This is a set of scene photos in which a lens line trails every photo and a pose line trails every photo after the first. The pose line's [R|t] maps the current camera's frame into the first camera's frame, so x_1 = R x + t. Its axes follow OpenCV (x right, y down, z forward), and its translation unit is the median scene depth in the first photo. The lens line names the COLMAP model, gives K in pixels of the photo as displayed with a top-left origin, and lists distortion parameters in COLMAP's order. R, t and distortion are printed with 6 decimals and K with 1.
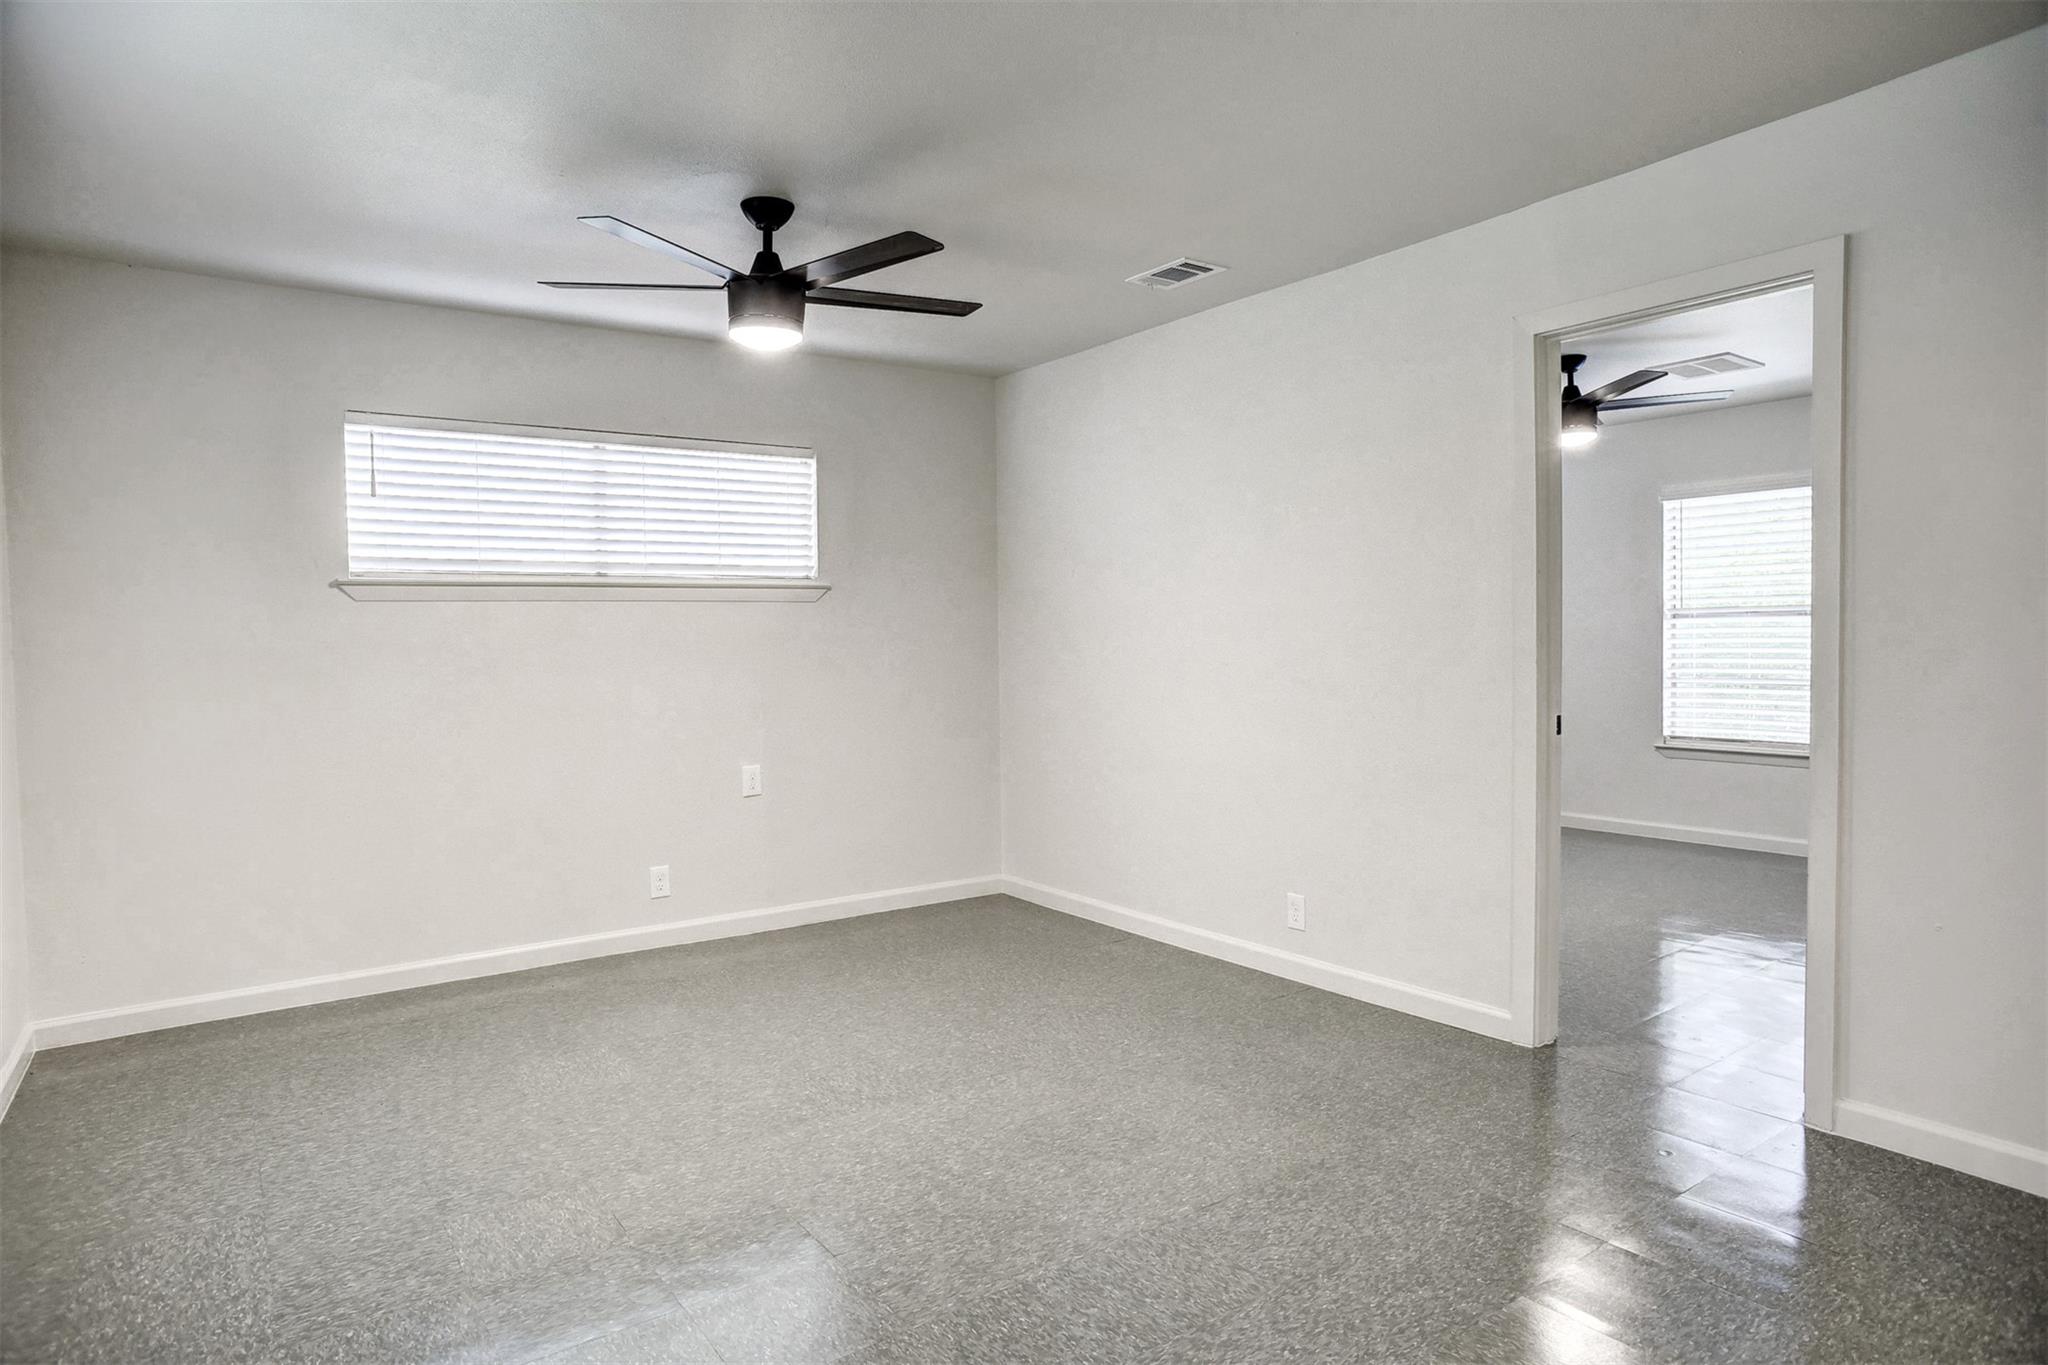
lens RADIAL K [[1210.0, 0, 994.9], [0, 1210.0, 688.0], [0, 0, 1]] dist [-0.076945, 0.048277]
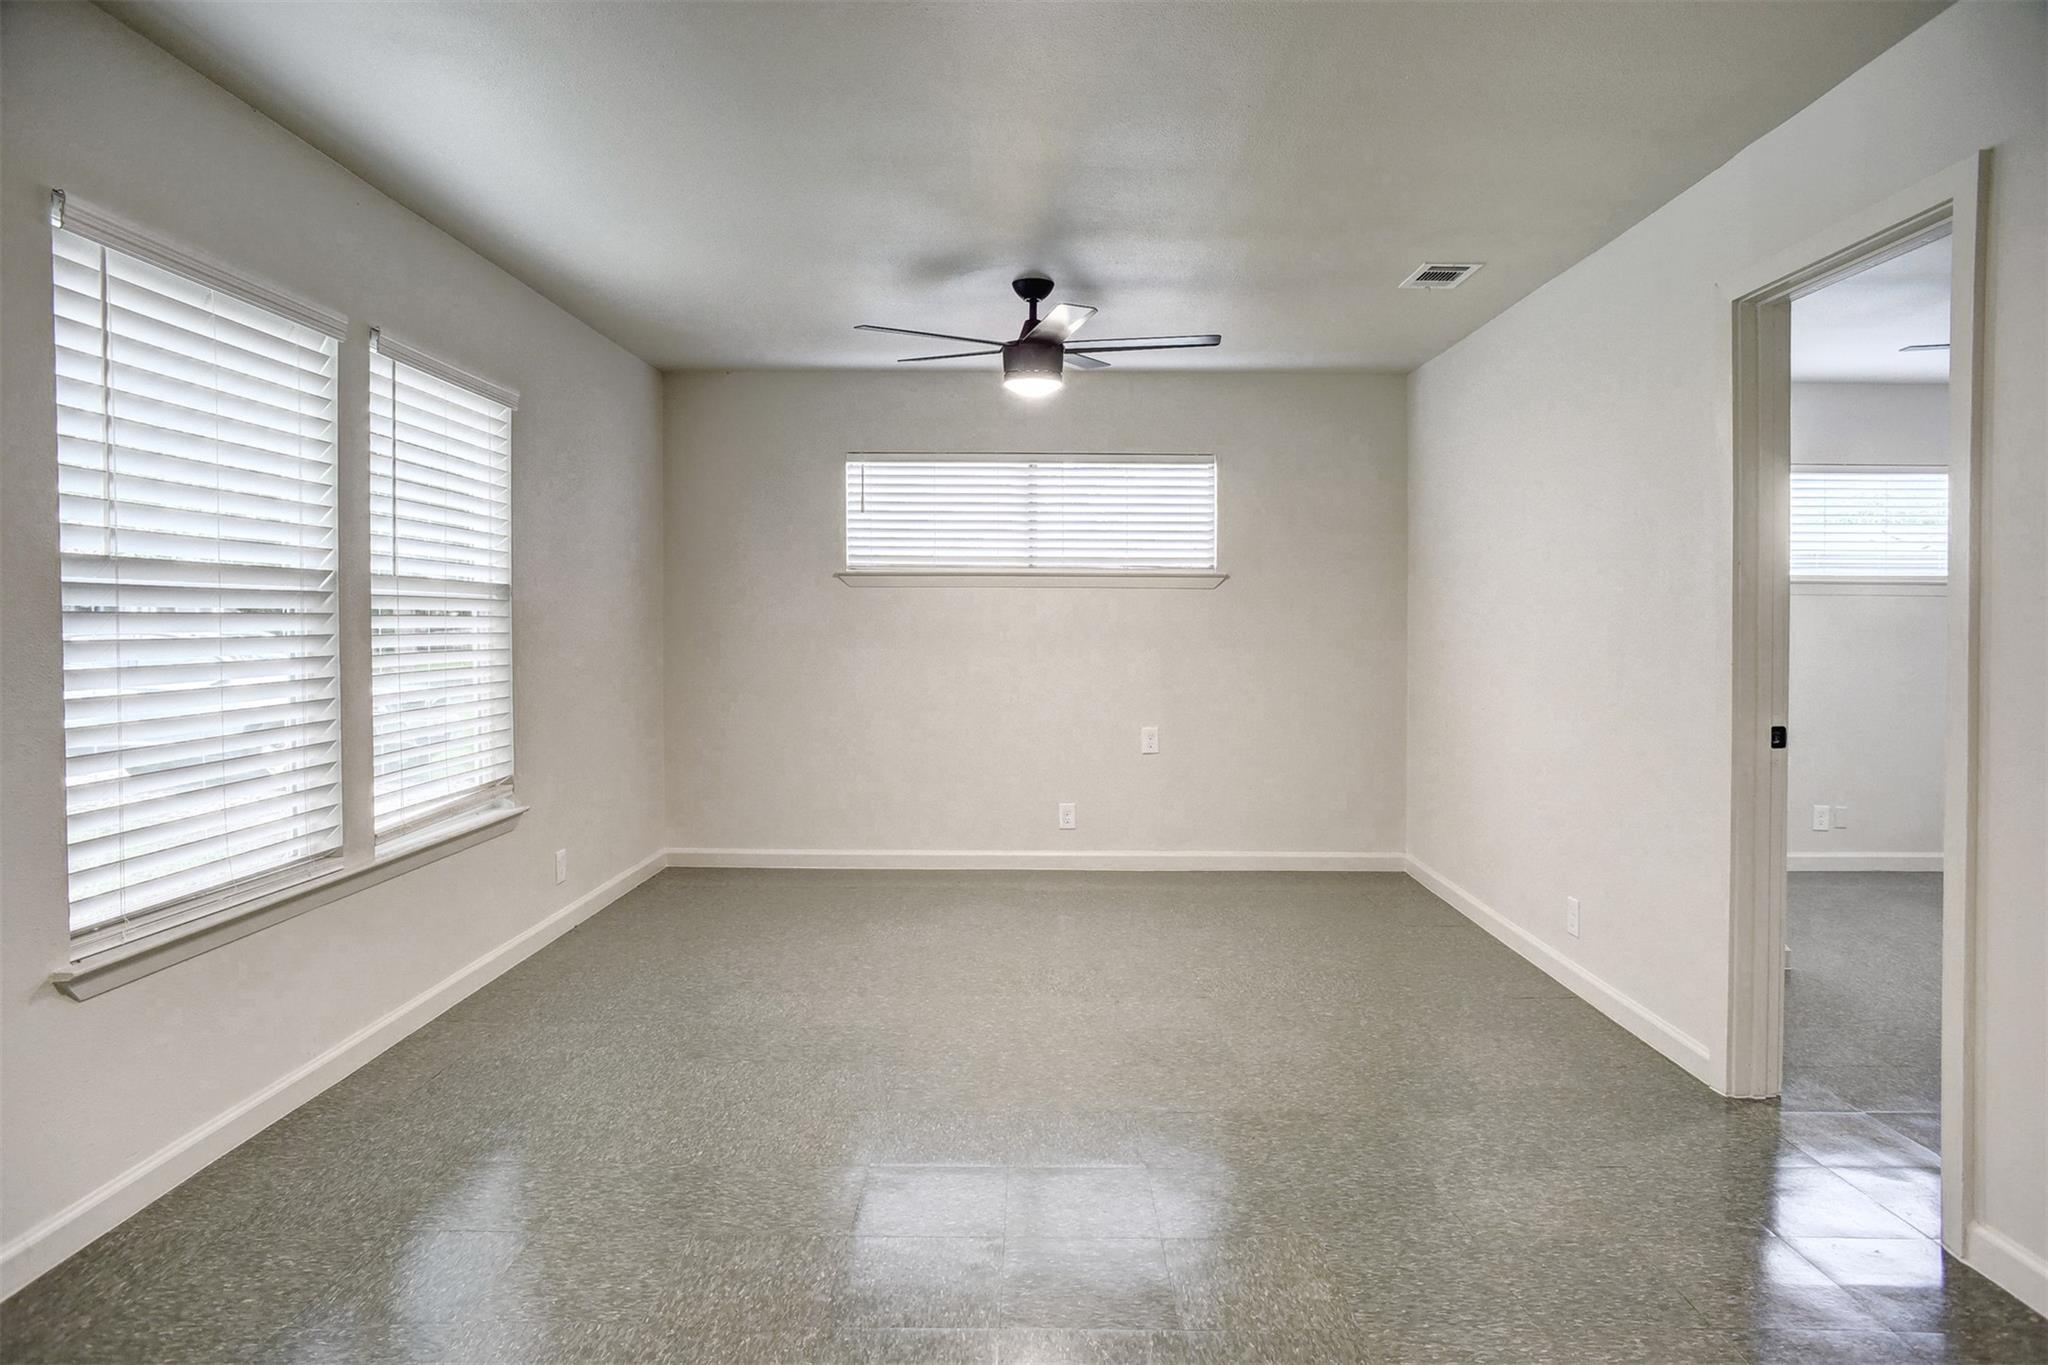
lens RADIAL K [[1210.0, 0, 992.0], [0, 1210.0, 665.6], [0, 0, 1]] dist [-0.076945, 0.048277]
pose [[0.798807, 0.045143, -0.599891, 0.462546], [-0.042872, 0.998917, 0.018084, -0.013378], [0.600057, 0.011273, 0.799878, -0.043393]]
